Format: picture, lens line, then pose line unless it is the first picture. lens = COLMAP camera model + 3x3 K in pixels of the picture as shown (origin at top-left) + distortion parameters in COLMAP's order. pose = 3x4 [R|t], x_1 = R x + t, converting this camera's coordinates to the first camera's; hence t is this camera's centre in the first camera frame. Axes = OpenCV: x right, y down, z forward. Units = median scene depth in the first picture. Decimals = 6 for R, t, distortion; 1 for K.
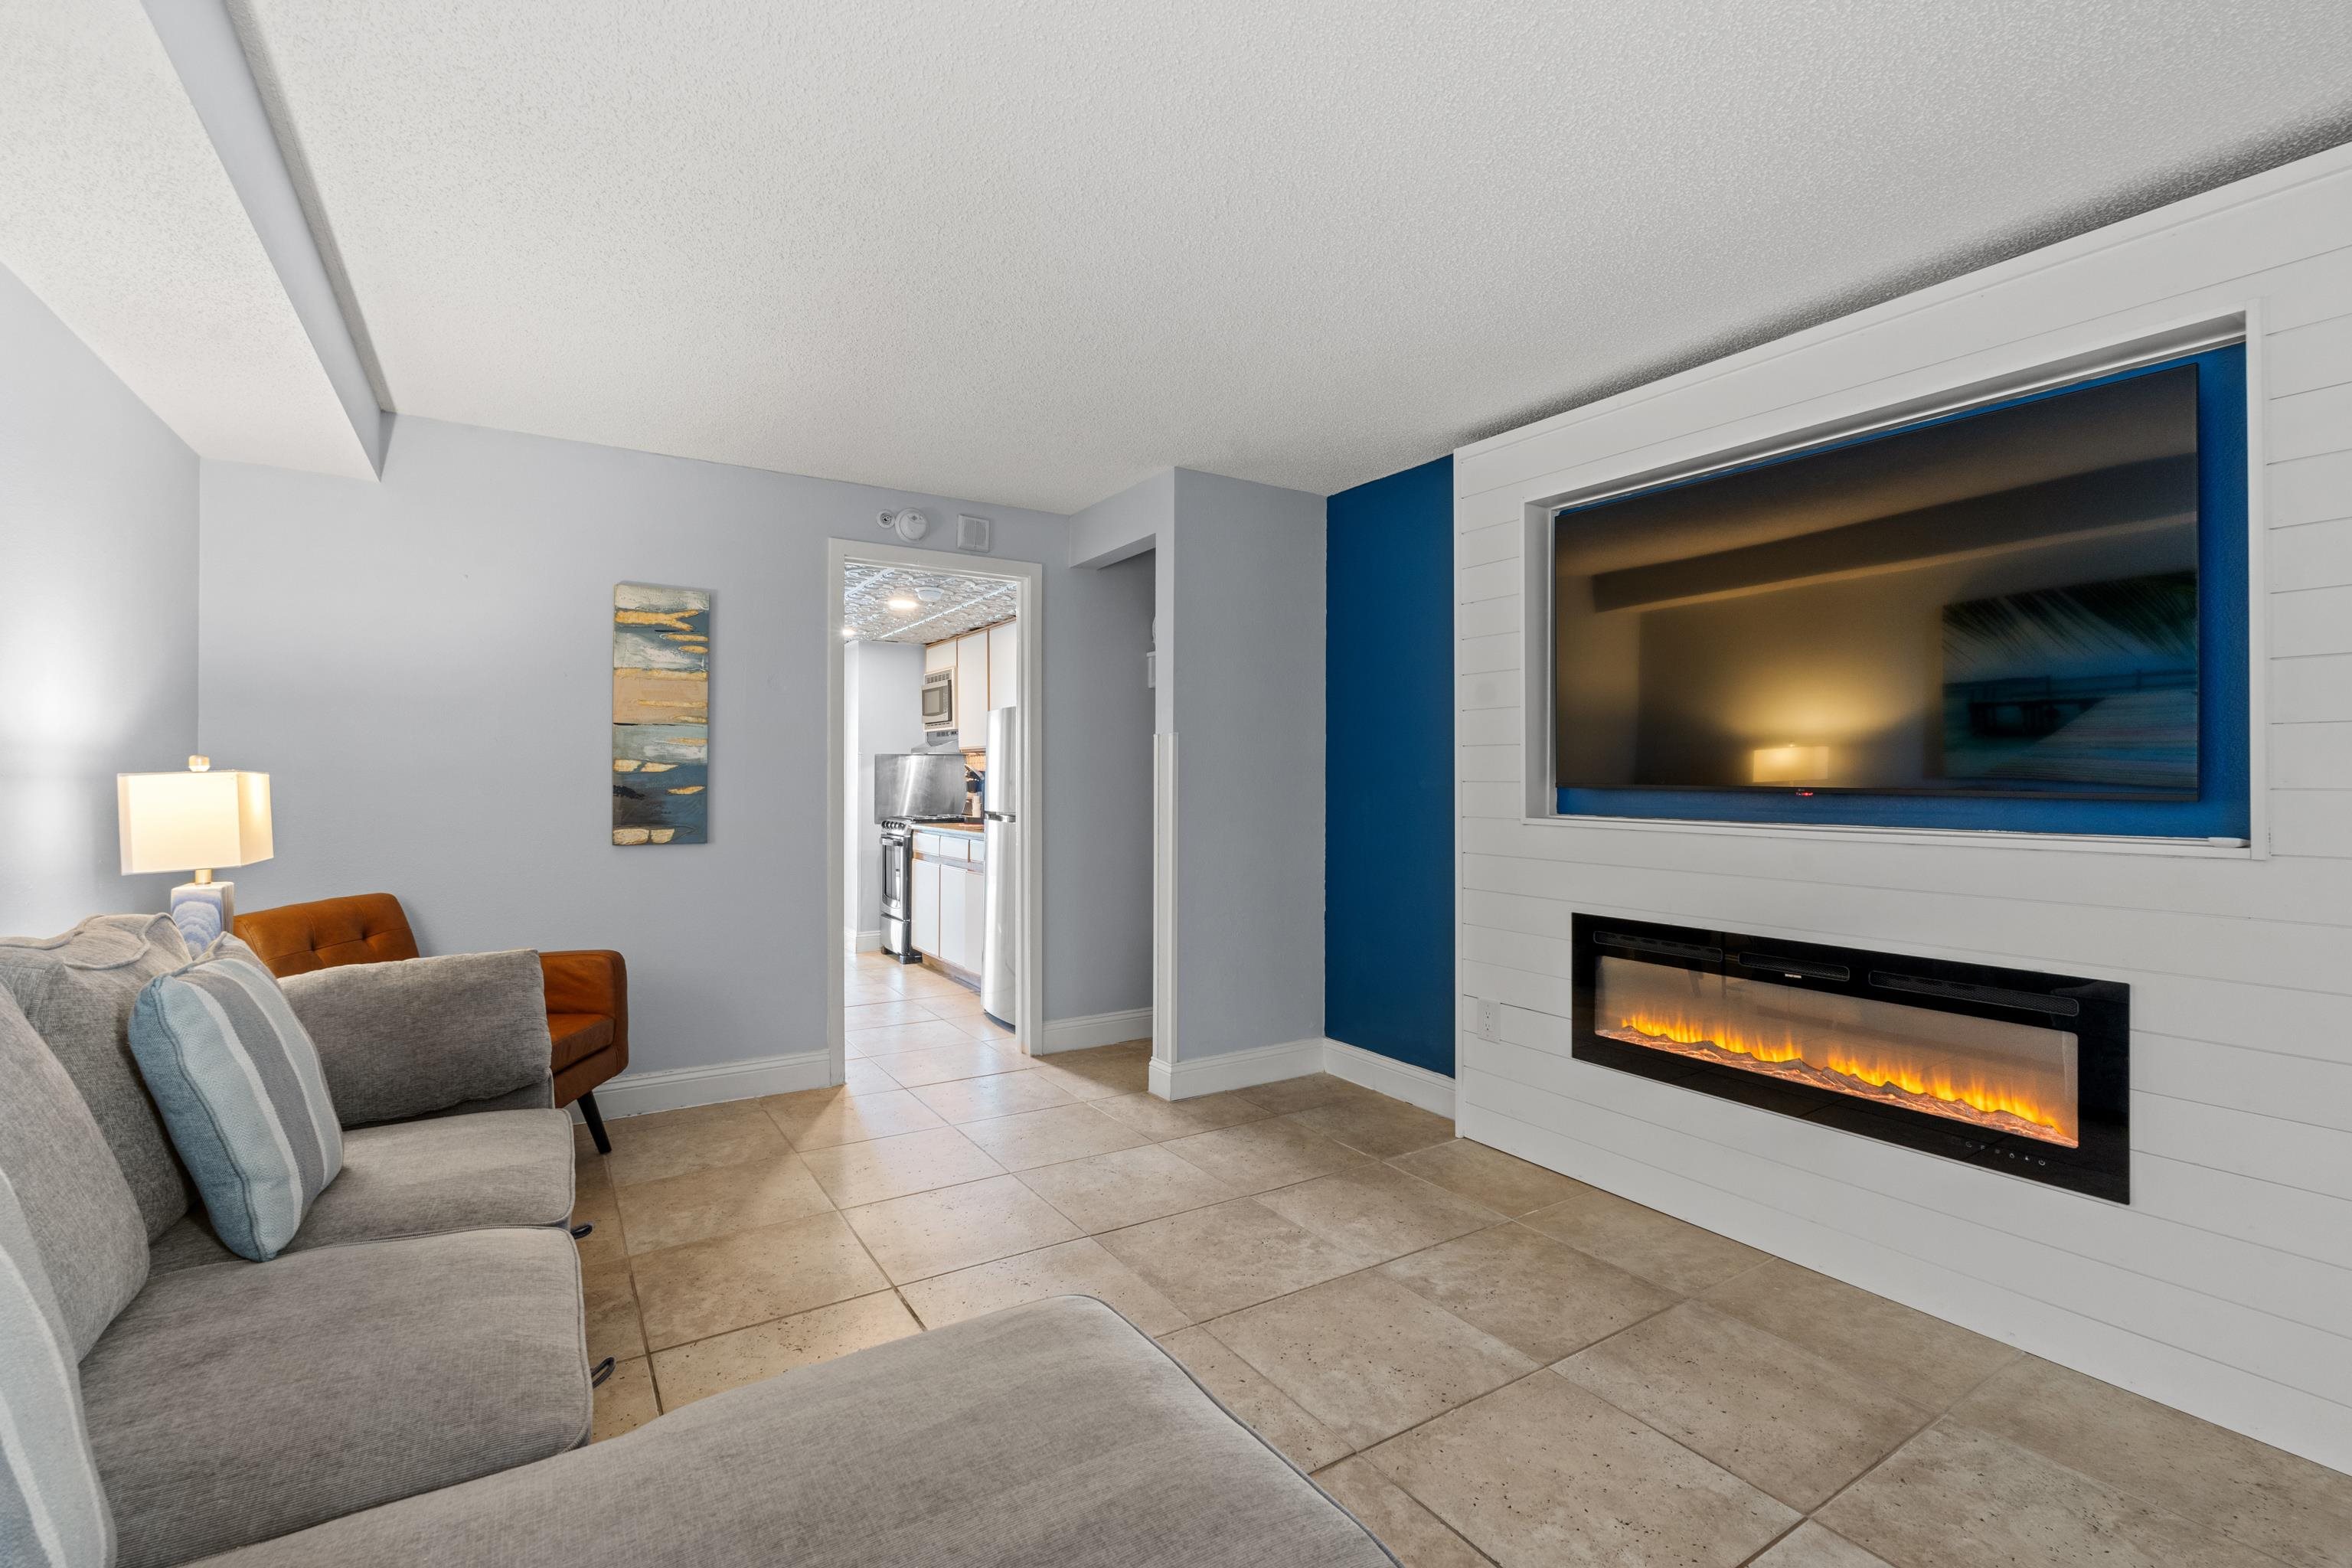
lens RADIAL K [[1030.0, 0, 1190.5], [0, 1030.0, 774.3], [0, 0, 1]] dist [-0.002369, -0.000259]
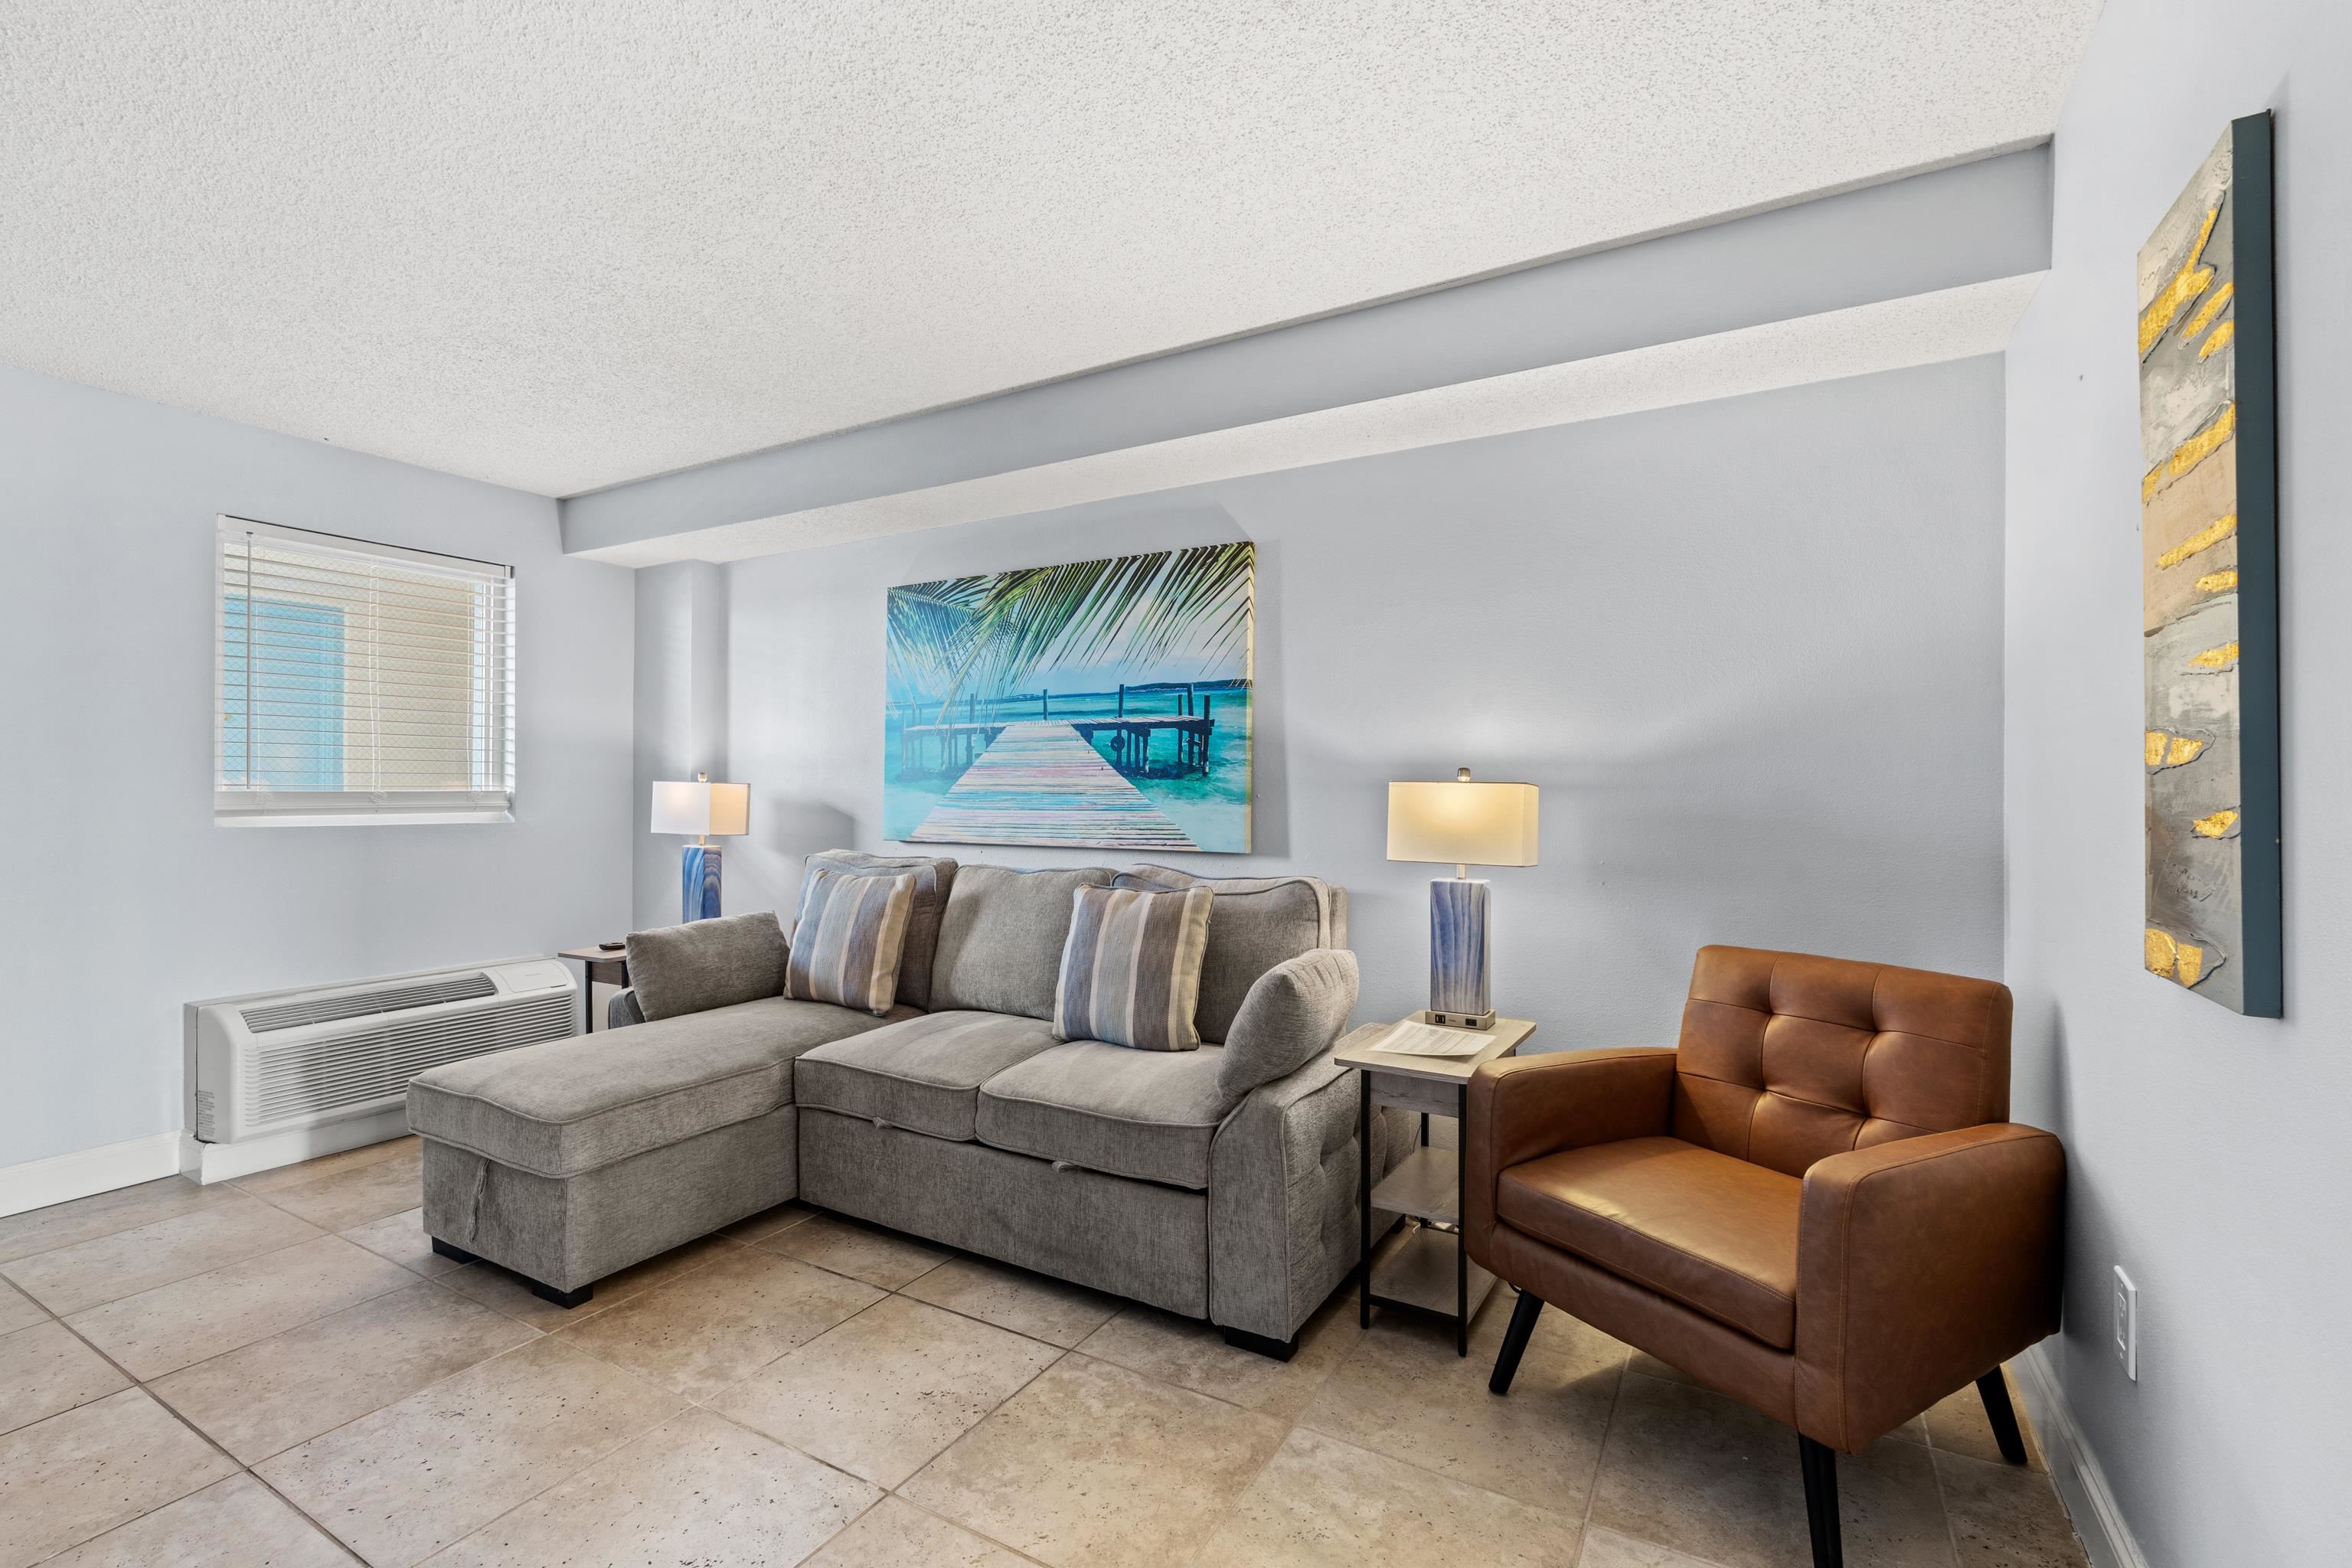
lens RADIAL K [[1030.0, 0, 1190.5], [0, 1030.0, 774.3], [0, 0, 1]] dist [-0.002369, -0.000259]
pose [[-0.884604, -0.009733, -0.466241, -0.123791], [-0.000120, 0.999787, -0.020642, 0.008668], [0.466343, -0.018204, -0.884417, 1.637365]]
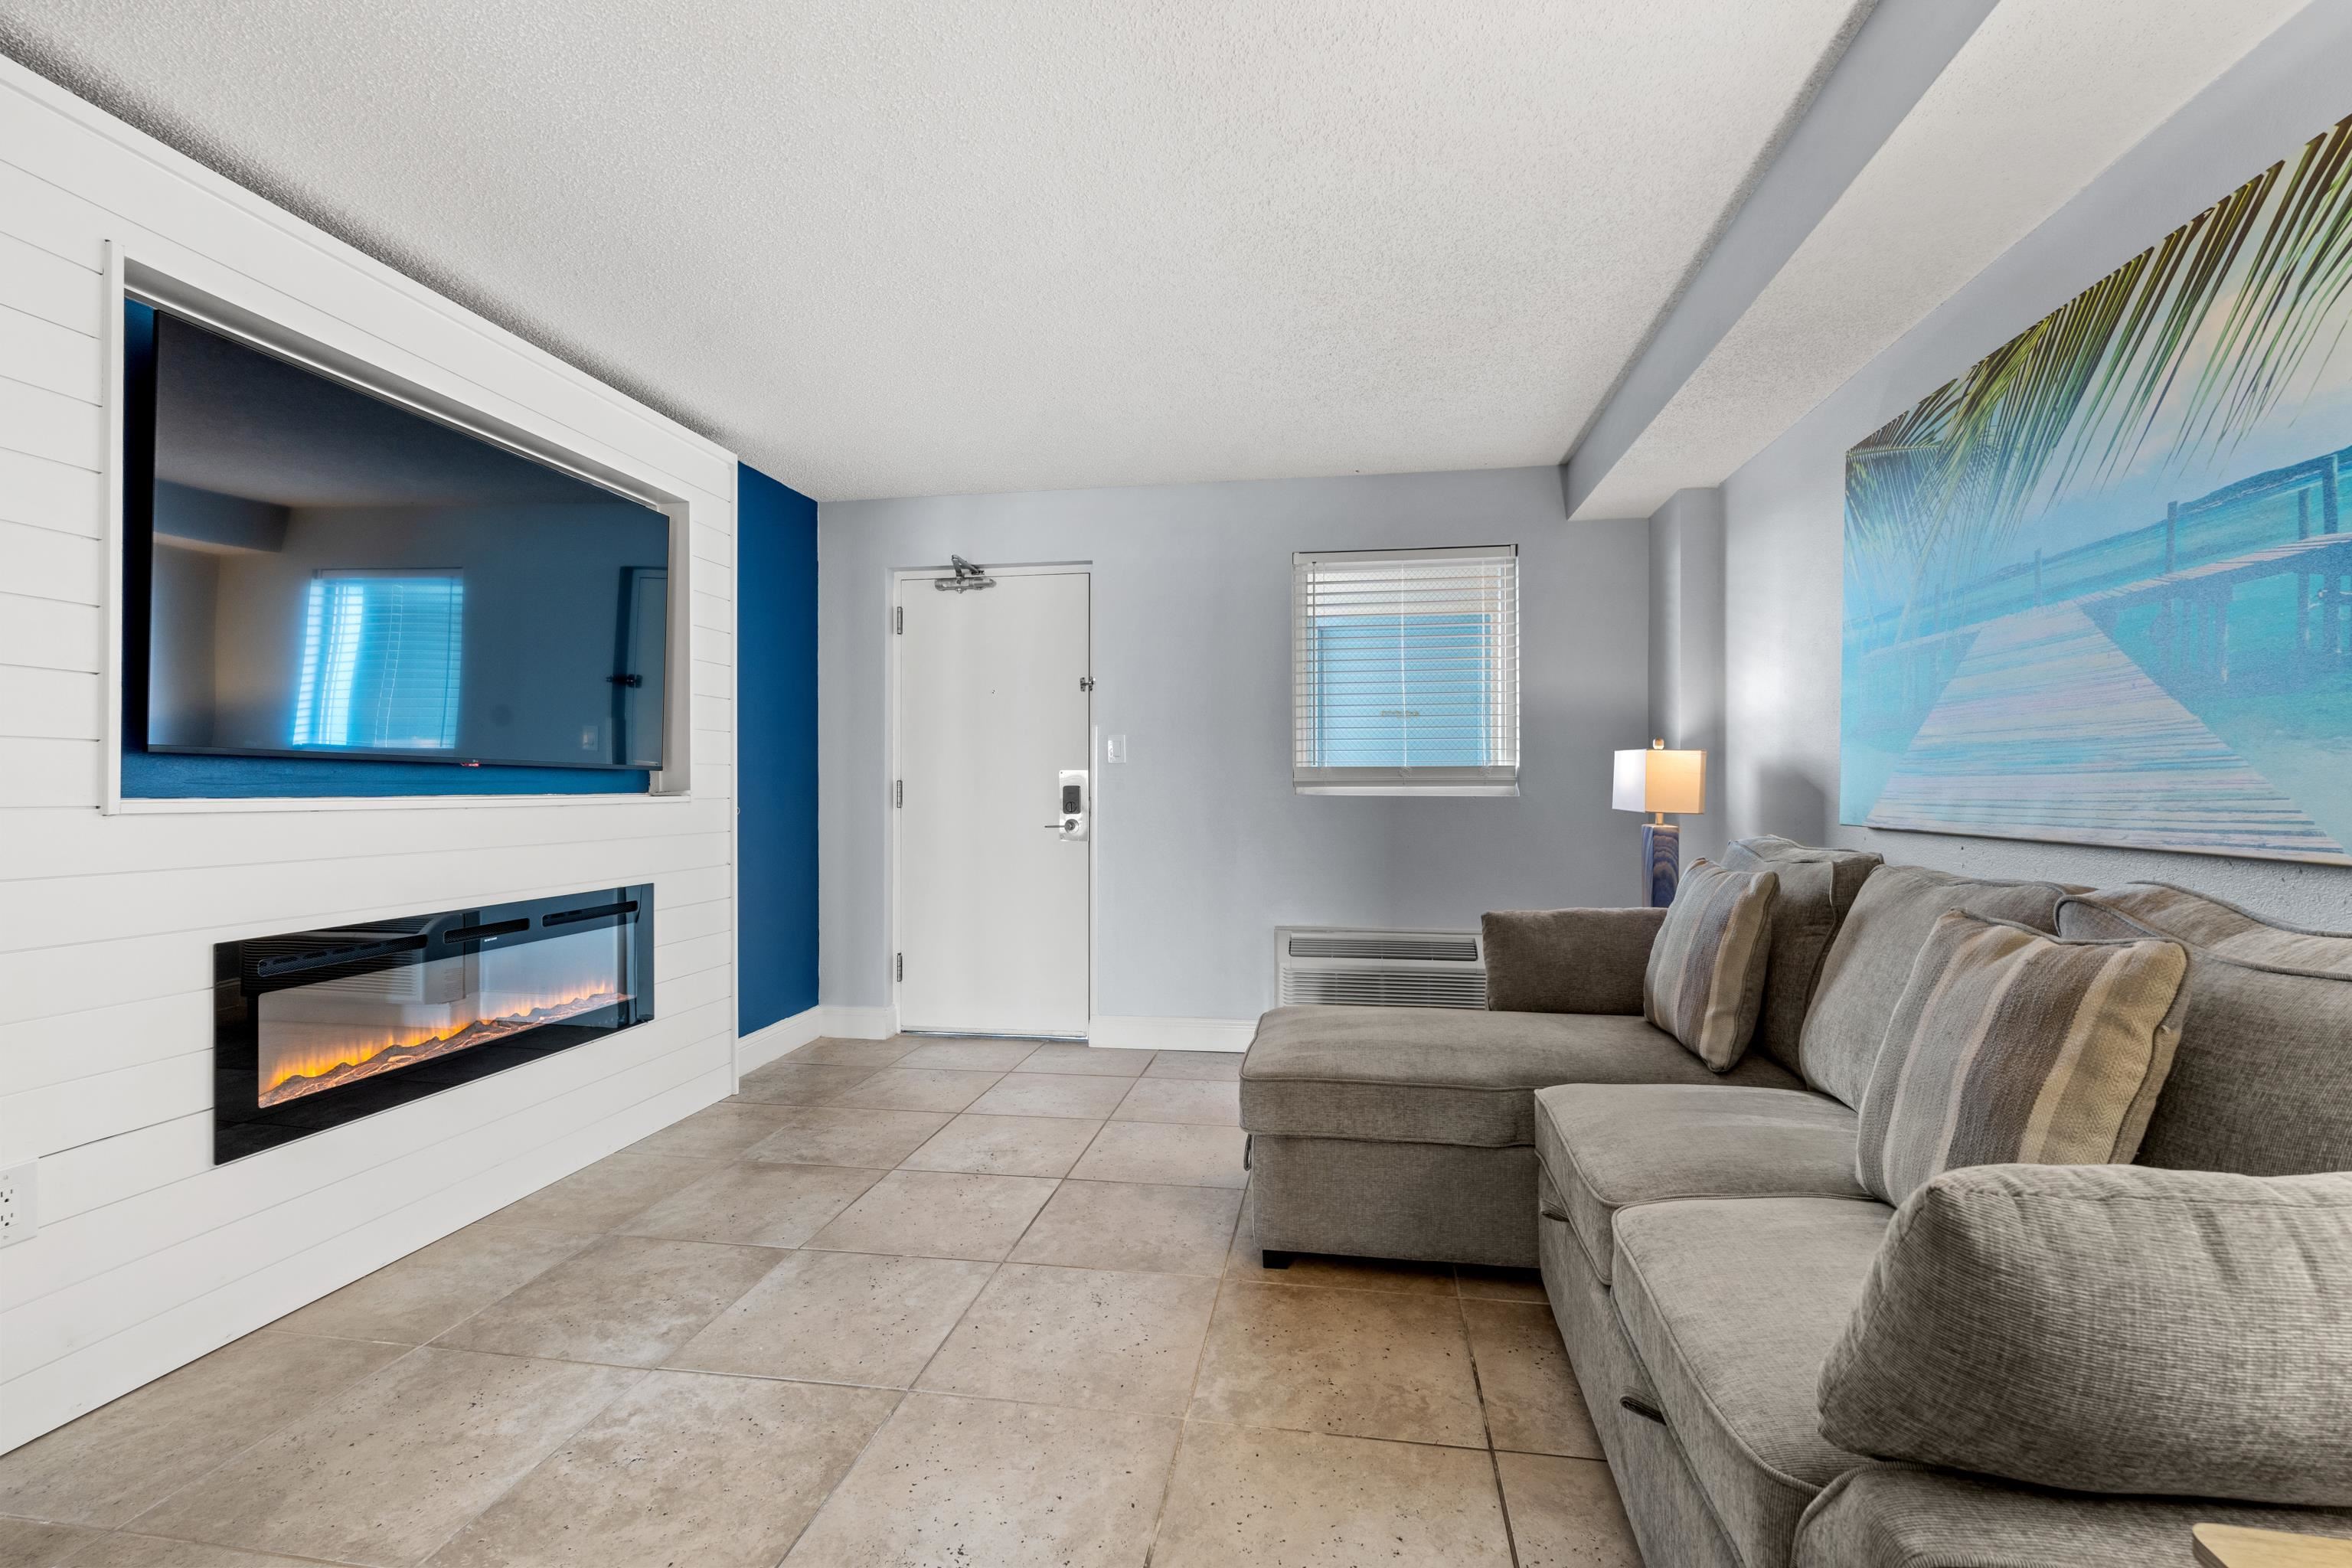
lens RADIAL K [[1028.5, 0, 1181.9], [0, 1028.5, 778.9], [0, 0, 1]] dist [-0.003778, -0.000283]
pose [[-0.739393, 0.004436, 0.673260, -0.629698], [-0.003626, 0.999938, -0.010572, 0.041369], [-0.673265, -0.010258, -0.739330, 1.289966]]
